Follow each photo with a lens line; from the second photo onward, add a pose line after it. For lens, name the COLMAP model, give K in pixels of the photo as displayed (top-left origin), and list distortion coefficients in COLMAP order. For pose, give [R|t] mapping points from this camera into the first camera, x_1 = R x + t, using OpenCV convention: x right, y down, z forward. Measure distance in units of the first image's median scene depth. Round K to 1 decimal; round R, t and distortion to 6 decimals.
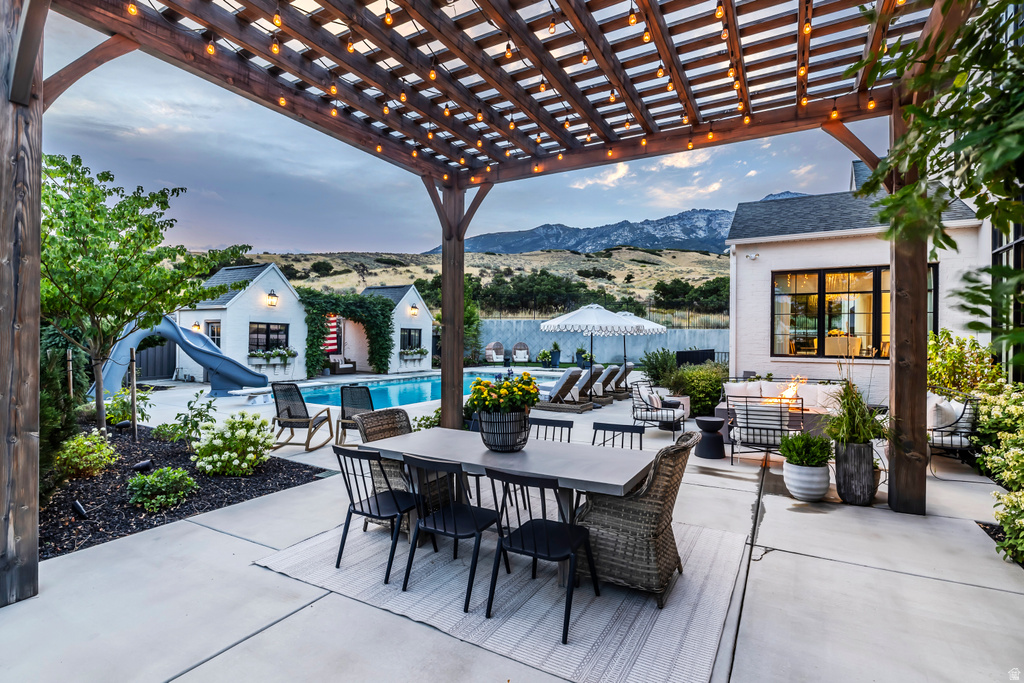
lens RADIAL K [[487.7, 0, 515.5], [0, 487.7, 345.0], [0, 0, 1]] dist [-0.018452, 0.000009]
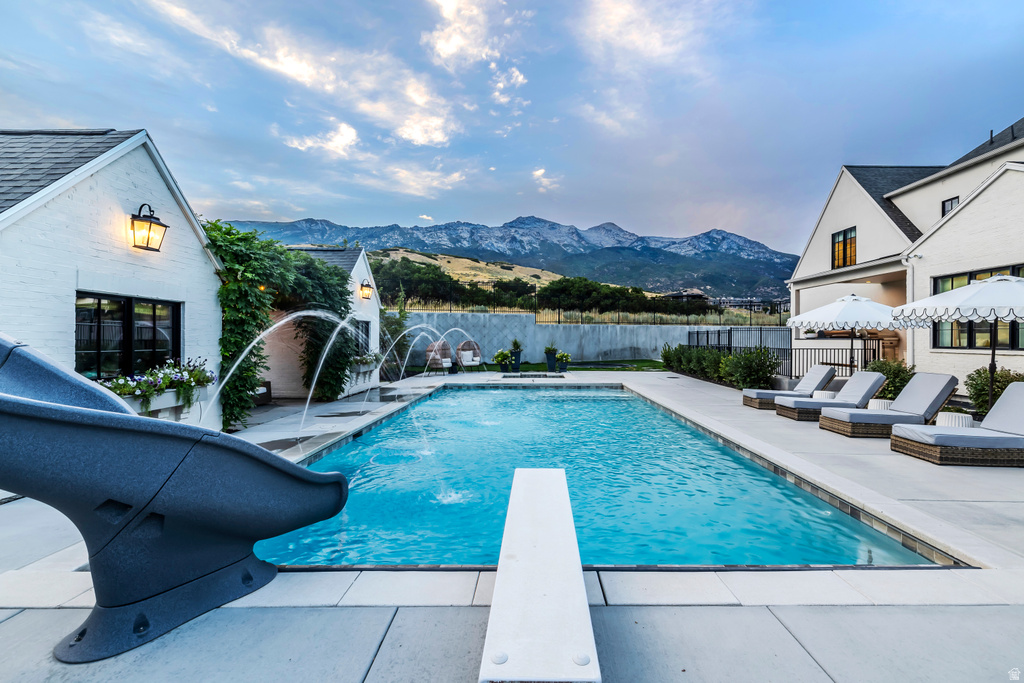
lens RADIAL K [[447.1, 0, 542.9], [0, 447.1, 331.3], [0, 0, 1]] dist [0.003903, -0.001315]
pose [[0.851728, -0.003542, 0.523972, -0.307822], [0.016250, 0.999675, -0.019657, -0.005587], [-0.523732, 0.025257, 0.851508, 0.403818]]
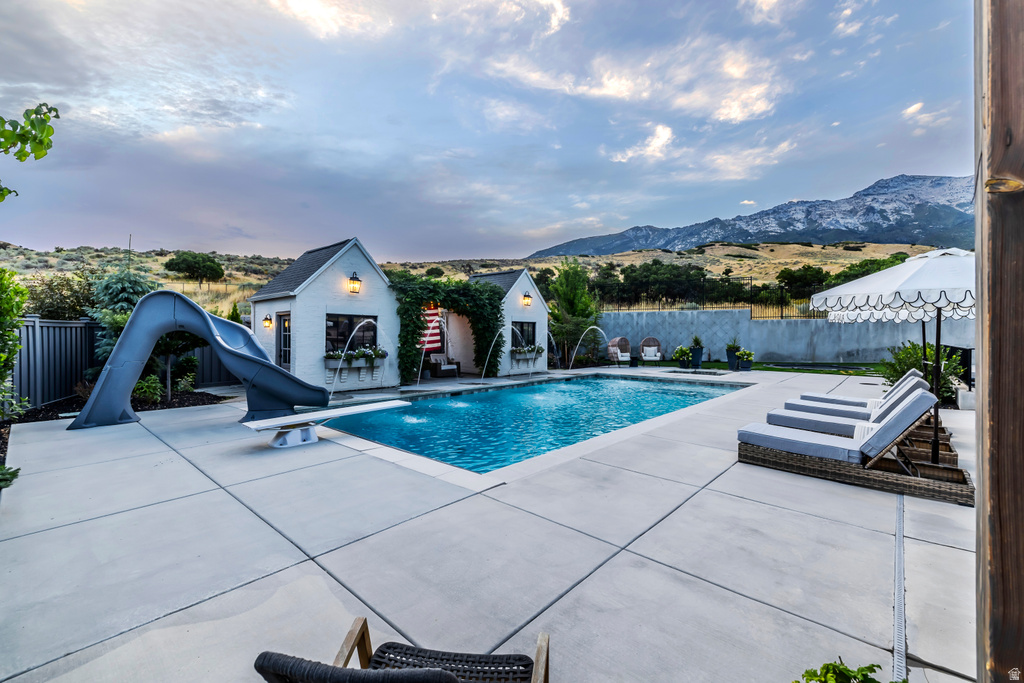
lens RADIAL K [[447.1, 0, 520.4], [0, 447.1, 365.0], [0, 0, 1]] dist [0.003903, -0.001315]
pose [[0.981178, 0.002169, -0.193096, -0.072042], [0.008118, 0.998590, 0.052469, -0.000285], [0.192937, -0.053049, 0.979776, 0.246247]]
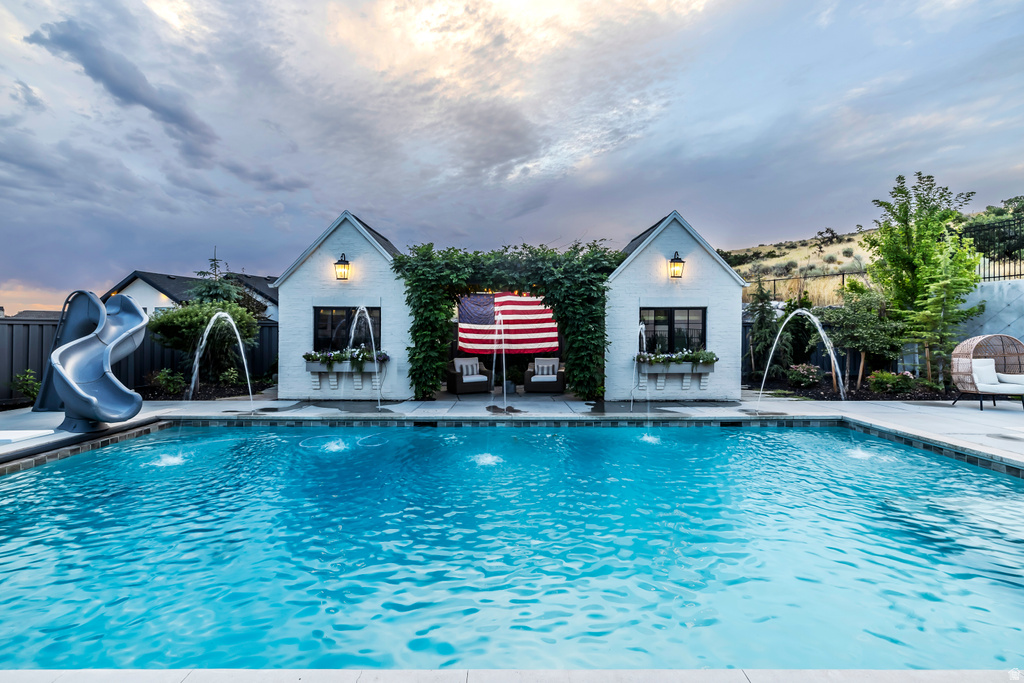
lens RADIAL K [[448.8, 0, 510.2], [0, 448.8, 341.0], [0, 0, 1]] dist [-0.004432, -0.001786]
pose [[0.477105, 0.007972, -0.878810, 0.084833], [-0.001879, 0.999966, 0.008051, -0.004264], [0.878844, -0.002190, 0.477104, 0.656014]]
